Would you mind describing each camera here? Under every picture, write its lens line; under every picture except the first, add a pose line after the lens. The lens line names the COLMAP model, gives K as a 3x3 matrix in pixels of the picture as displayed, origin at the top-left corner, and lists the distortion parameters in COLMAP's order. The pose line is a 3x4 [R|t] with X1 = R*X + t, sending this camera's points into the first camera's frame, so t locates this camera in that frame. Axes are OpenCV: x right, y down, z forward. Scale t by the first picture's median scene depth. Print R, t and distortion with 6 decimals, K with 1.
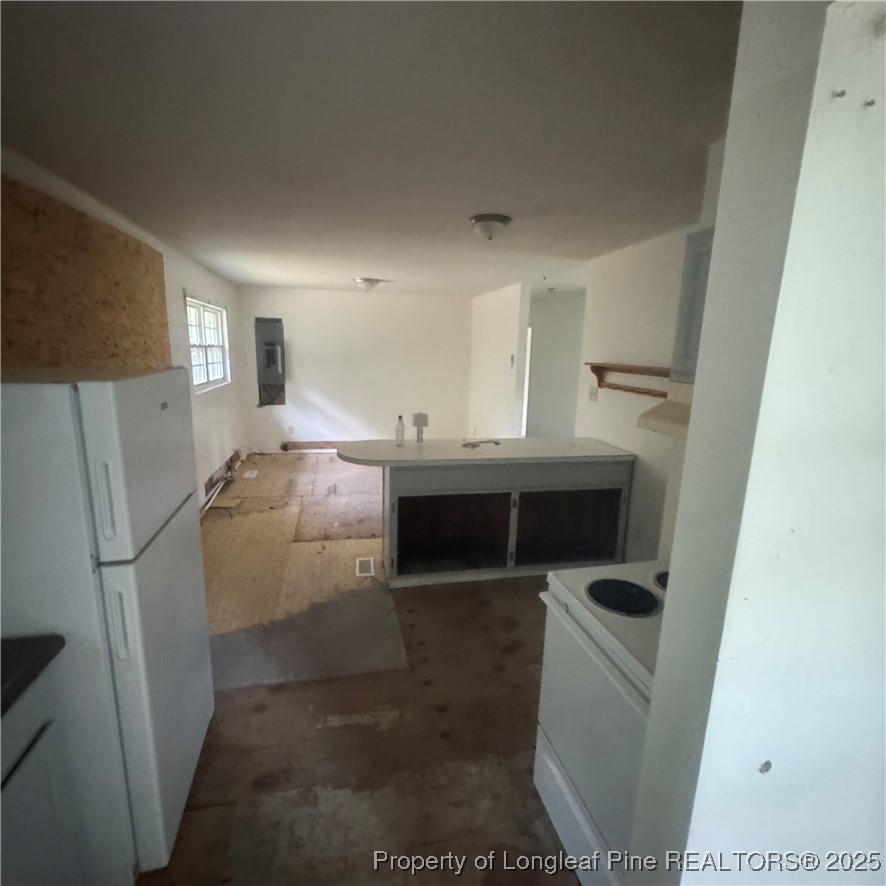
lens RADIAL K [[468.3, 0, 445.4], [0, 468.3, 443.4], [0, 0, 1]] dist [-0.003309, 0.000539]
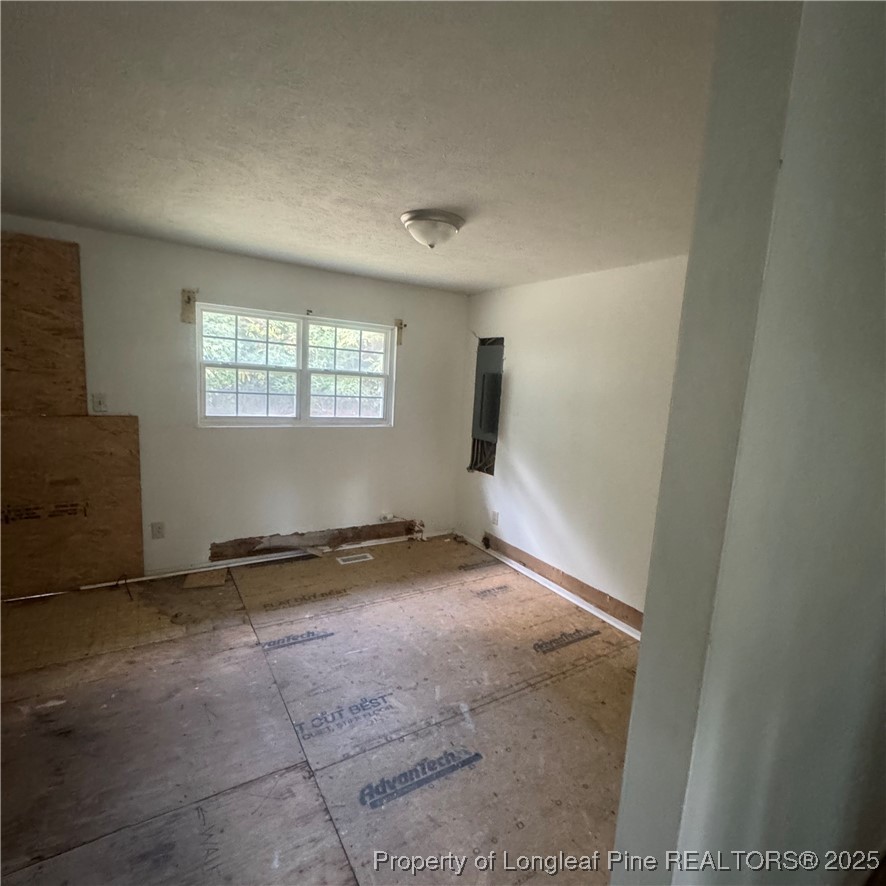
lens RADIAL K [[468.3, 0, 445.4], [0, 468.3, 443.4], [0, 0, 1]] dist [-0.003309, 0.000539]
pose [[0.332651, 0.126062, -0.934586, 0.215784], [-0.241314, 0.969409, 0.044867, -0.140317], [0.911653, 0.210604, 0.352896, 0.740770]]
